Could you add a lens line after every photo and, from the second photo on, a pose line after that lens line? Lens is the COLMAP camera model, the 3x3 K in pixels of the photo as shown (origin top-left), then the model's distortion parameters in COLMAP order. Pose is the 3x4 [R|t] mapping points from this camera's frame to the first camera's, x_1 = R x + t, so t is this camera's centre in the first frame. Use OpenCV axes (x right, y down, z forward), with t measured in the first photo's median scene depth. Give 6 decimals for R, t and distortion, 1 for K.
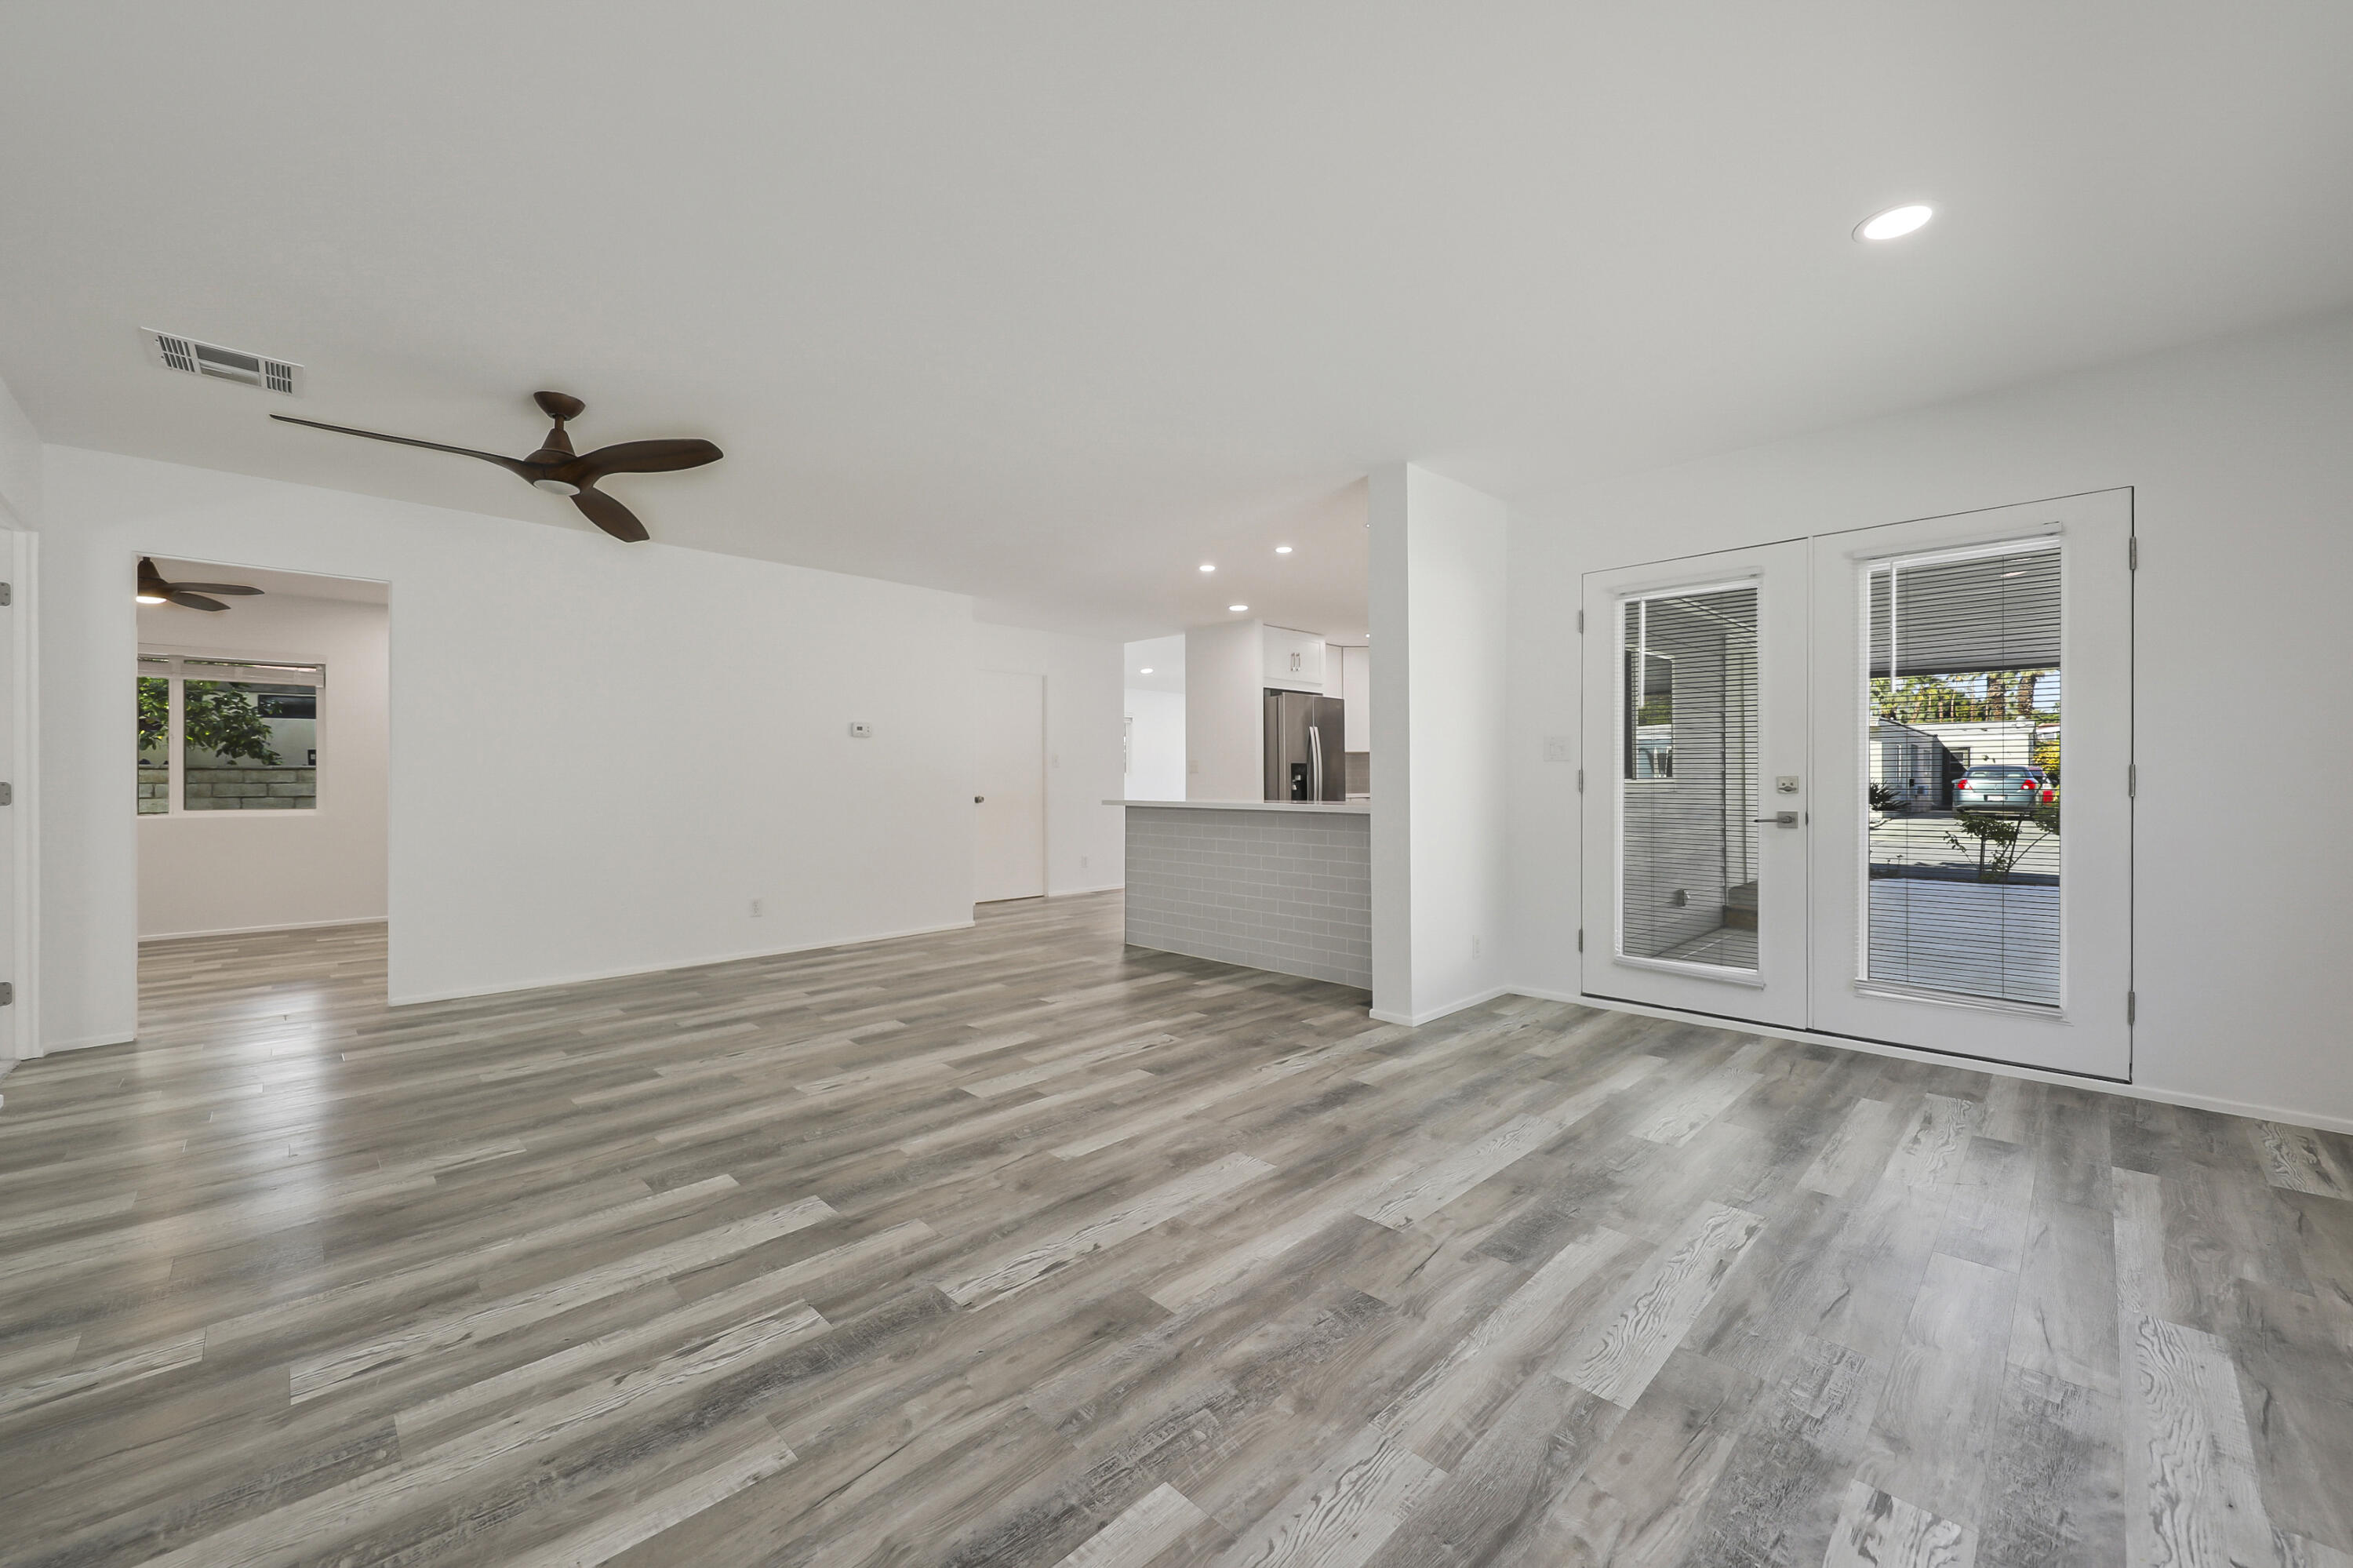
lens RADIAL K [[921.6, 0, 1176.5], [0, 921.6, 784.0], [0, 0, 1]] dist [0.012585, -0.005127]
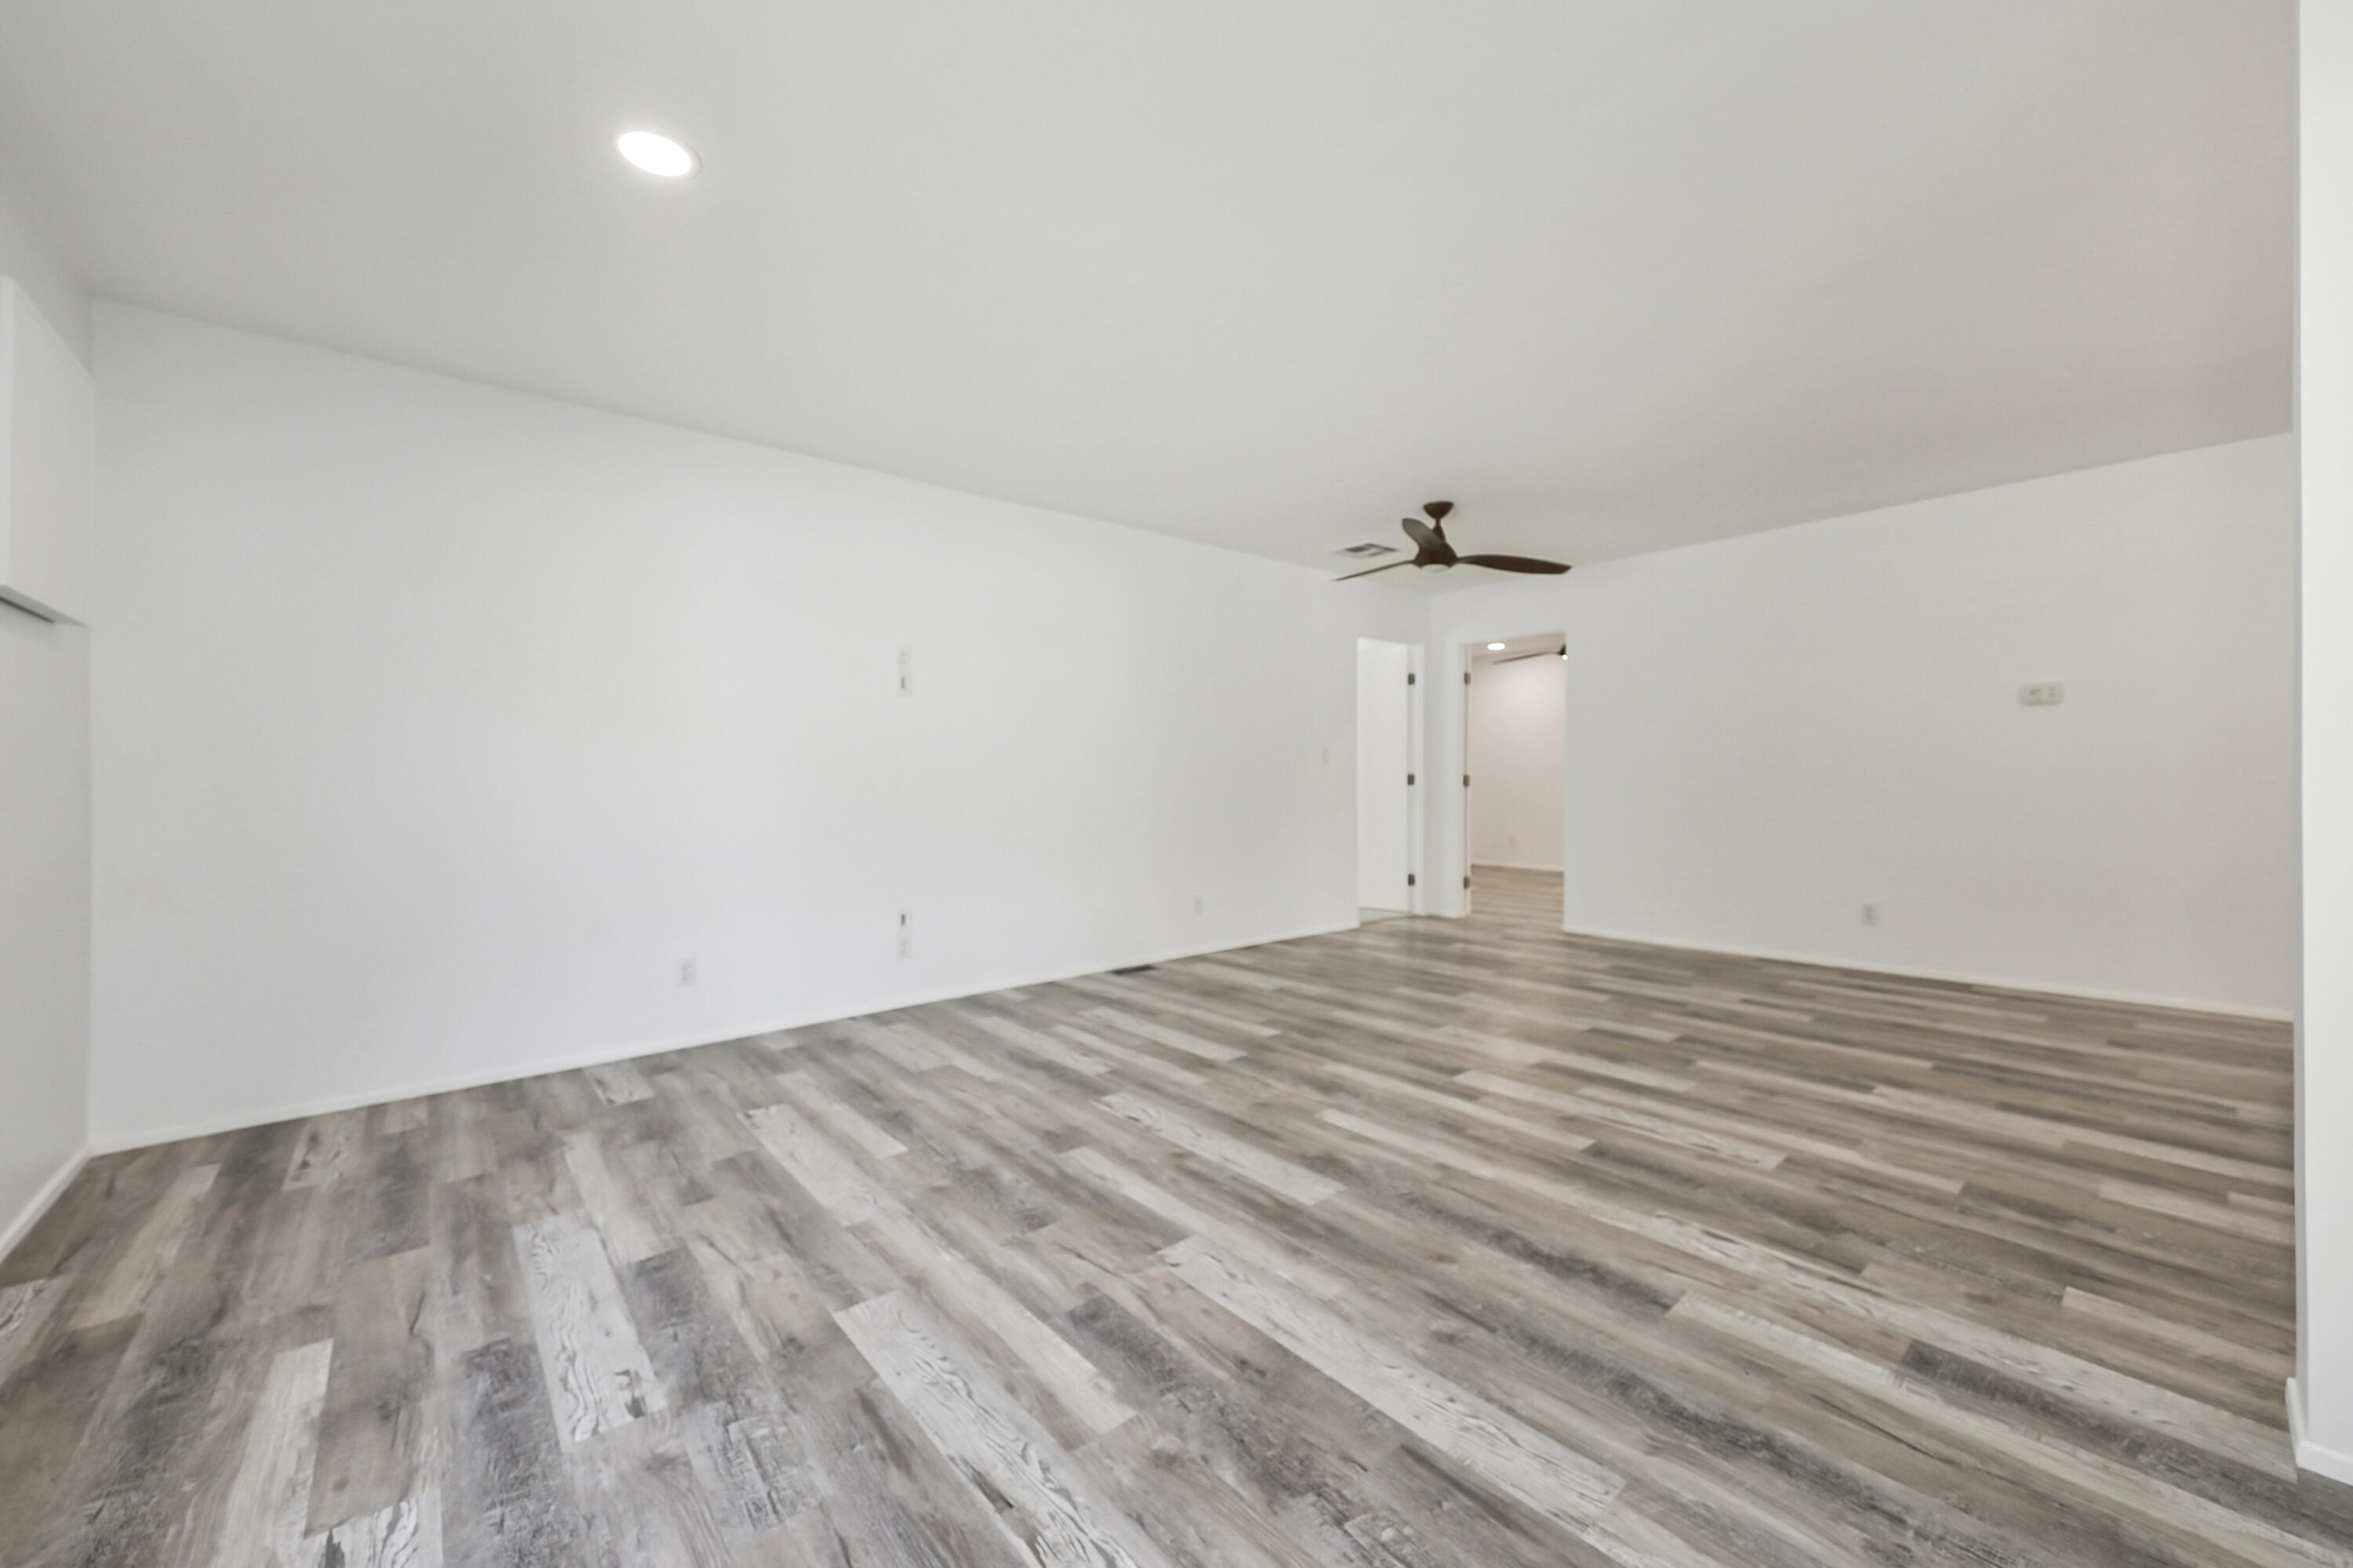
lens RADIAL K [[921.6, 0, 1176.5], [0, 921.6, 784.0], [0, 0, 1]] dist [0.012585, -0.005127]
pose [[-0.097248, 0.006416, -0.995240, 1.271728], [0.003399, 0.999976, 0.006114, 0.015117], [0.995254, -0.002789, -0.097267, 1.240073]]
